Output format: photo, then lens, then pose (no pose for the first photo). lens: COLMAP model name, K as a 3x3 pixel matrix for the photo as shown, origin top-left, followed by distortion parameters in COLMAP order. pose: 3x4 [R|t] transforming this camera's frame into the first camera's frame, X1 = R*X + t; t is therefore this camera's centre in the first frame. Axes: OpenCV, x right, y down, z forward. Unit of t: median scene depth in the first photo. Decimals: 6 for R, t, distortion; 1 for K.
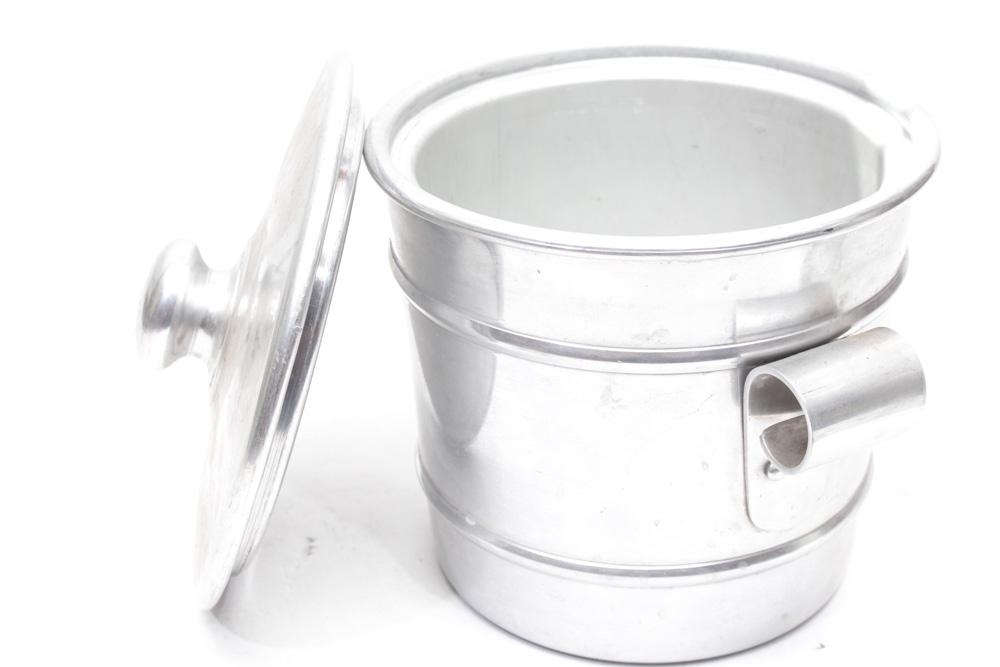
lens RADIAL K [[1992.5, 0, 505.9], [0, 1992.5, 305.6], [0, 0, 1]] dist [-0.046551, -0.072530]
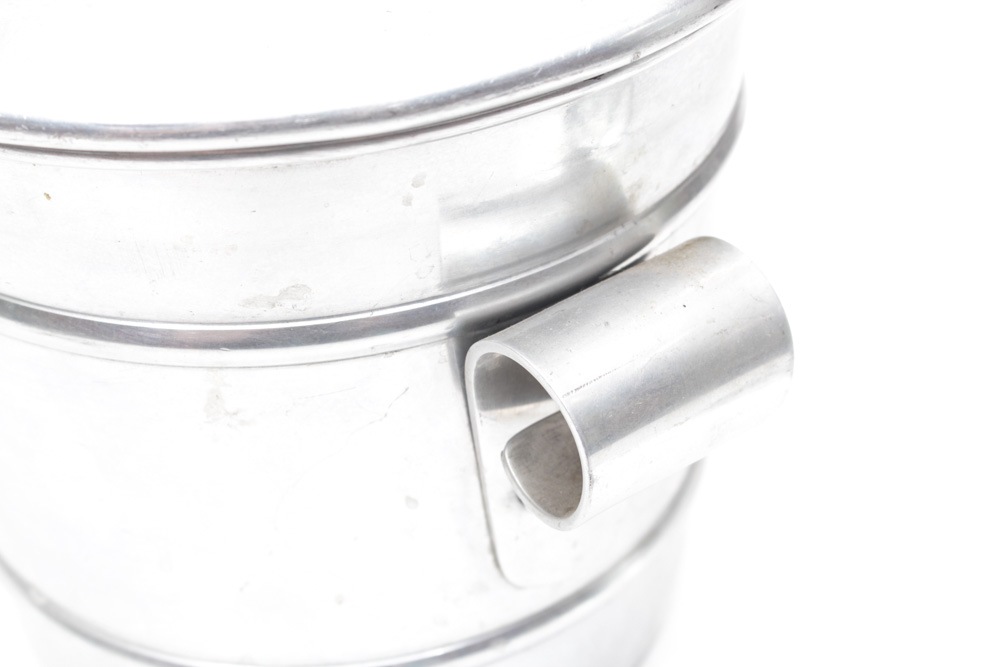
lens RADIAL K [[2026.7, 0, 500.0], [0, 2026.7, 333.5], [0, 0, 1]] dist [-0.028334, -0.013095]
pose [[0.993893, -0.082325, 0.073474, 0.088025], [0.072809, 0.989617, 0.123926, -0.036843], [-0.082913, -0.117820, 0.989568, 0.442739]]
